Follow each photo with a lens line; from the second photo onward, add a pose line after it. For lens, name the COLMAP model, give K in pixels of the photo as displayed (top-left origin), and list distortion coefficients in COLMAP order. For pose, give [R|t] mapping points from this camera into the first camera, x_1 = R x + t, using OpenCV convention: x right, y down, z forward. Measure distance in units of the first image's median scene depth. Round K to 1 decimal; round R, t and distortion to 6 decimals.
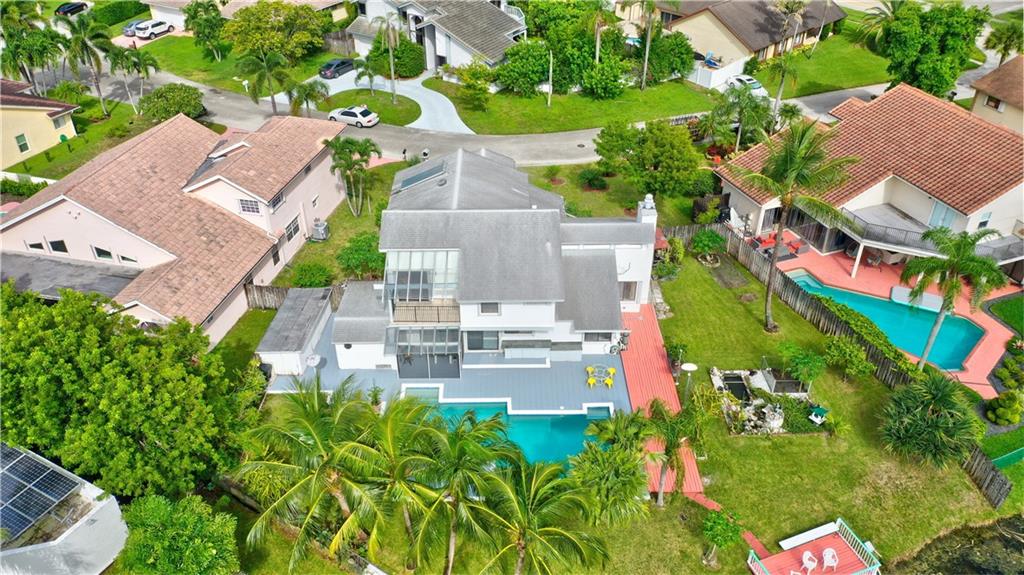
lens RADIAL K [[798.7, 0, 512.0], [0, 798.7, 287.5], [0, 0, 1]] dist [-0.019720, -0.005821]
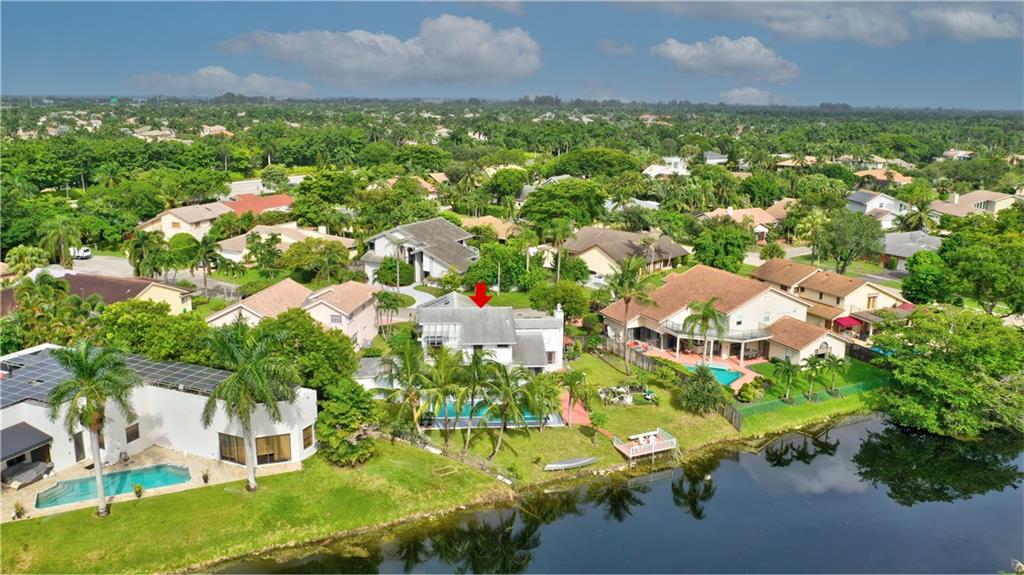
lens RADIAL K [[798.7, 0, 512.0], [0, 798.7, 287.5], [0, 0, 1]] dist [-0.019720, -0.005821]
pose [[0.996202, -0.000756, 0.087066, -0.075916], [0.032093, 0.932743, -0.359111, 0.384426], [-0.080939, 0.360542, 0.929225, -0.558807]]
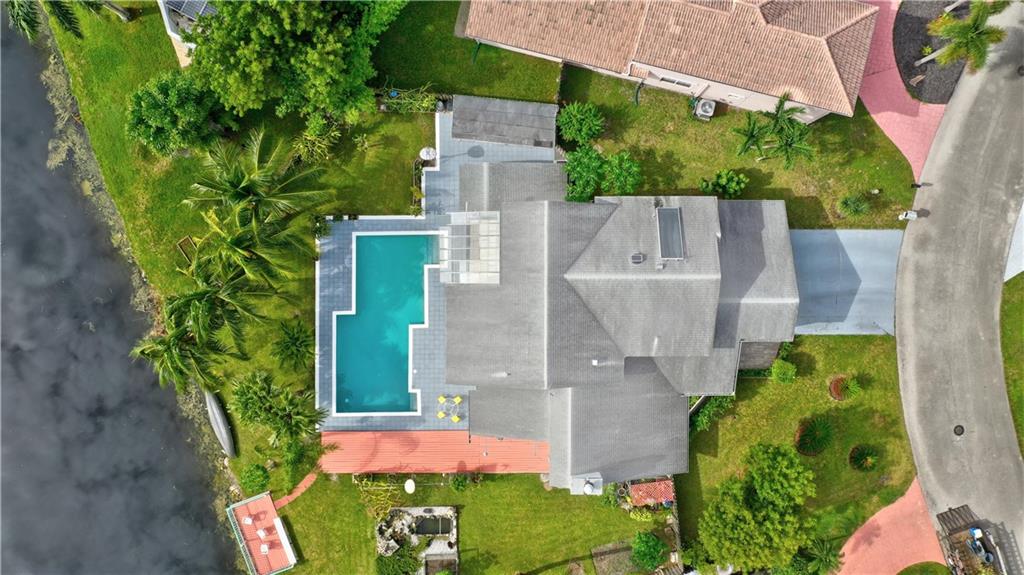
lens RADIAL K [[798.7, 0, 512.0], [0, 798.7, 287.5], [0, 0, 1]] dist [-0.019720, -0.005821]
pose [[-0.016052, 0.999818, 0.010304, -0.049747], [-0.585911, -0.017756, 0.810181, -0.589798], [0.810216, 0.006968, 0.586090, 0.290543]]
